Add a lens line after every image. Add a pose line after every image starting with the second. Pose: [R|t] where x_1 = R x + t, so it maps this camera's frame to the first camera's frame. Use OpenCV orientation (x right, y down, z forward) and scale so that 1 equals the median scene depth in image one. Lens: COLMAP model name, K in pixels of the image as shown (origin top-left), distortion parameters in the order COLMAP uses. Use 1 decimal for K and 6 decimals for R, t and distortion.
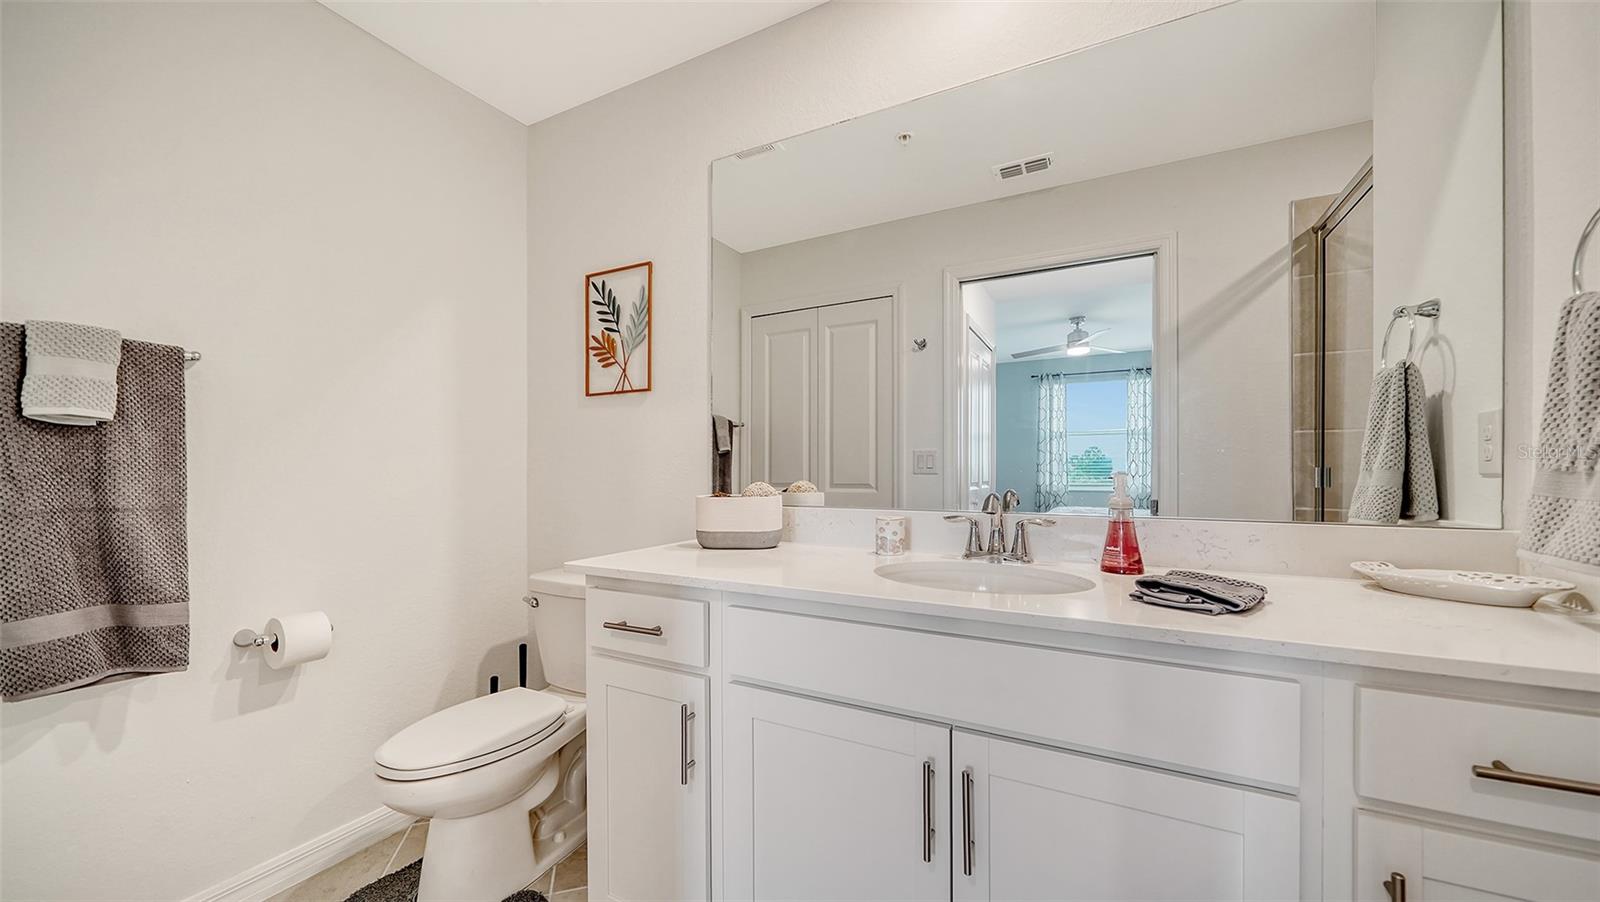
lens RADIAL K [[579.1, 0, 792.4], [0, 579.1, 460.7], [0, 0, 1]] dist [0.006083, 0.000063]
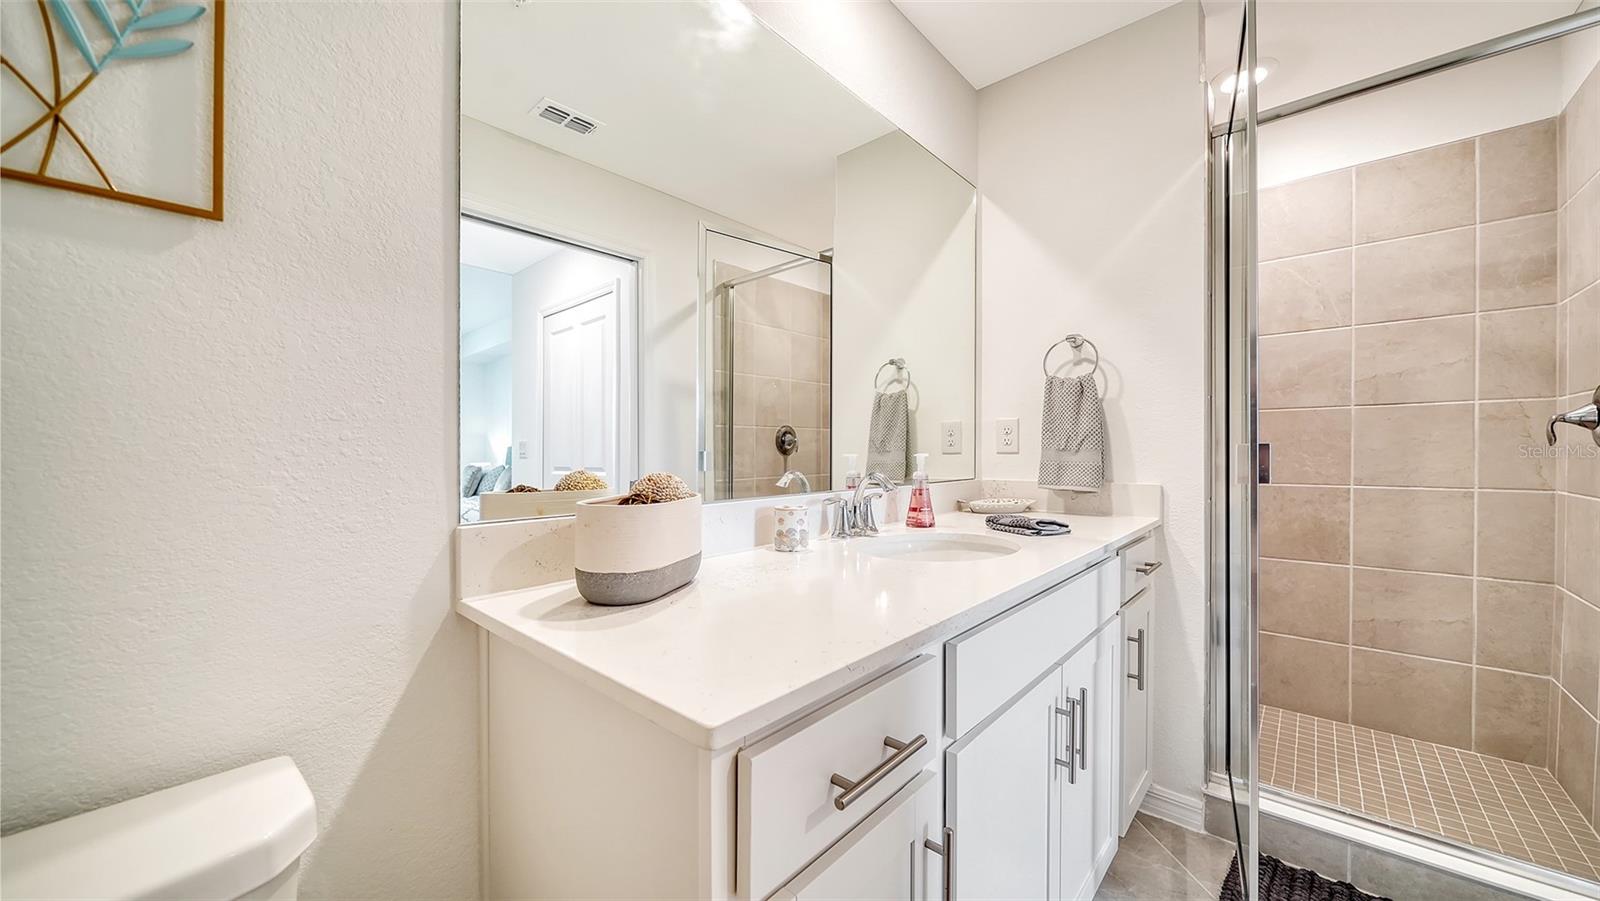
lens RADIAL K [[579.1, 0, 792.4], [0, 579.1, 460.2], [0, 0, 1]] dist [0.006083, 0.000063]
pose [[0.256117, -0.005780, 0.966628, -0.491932], [0.009398, 0.999950, 0.003489, 0.022282], [-0.966600, 0.008191, 0.256159, 0.587455]]
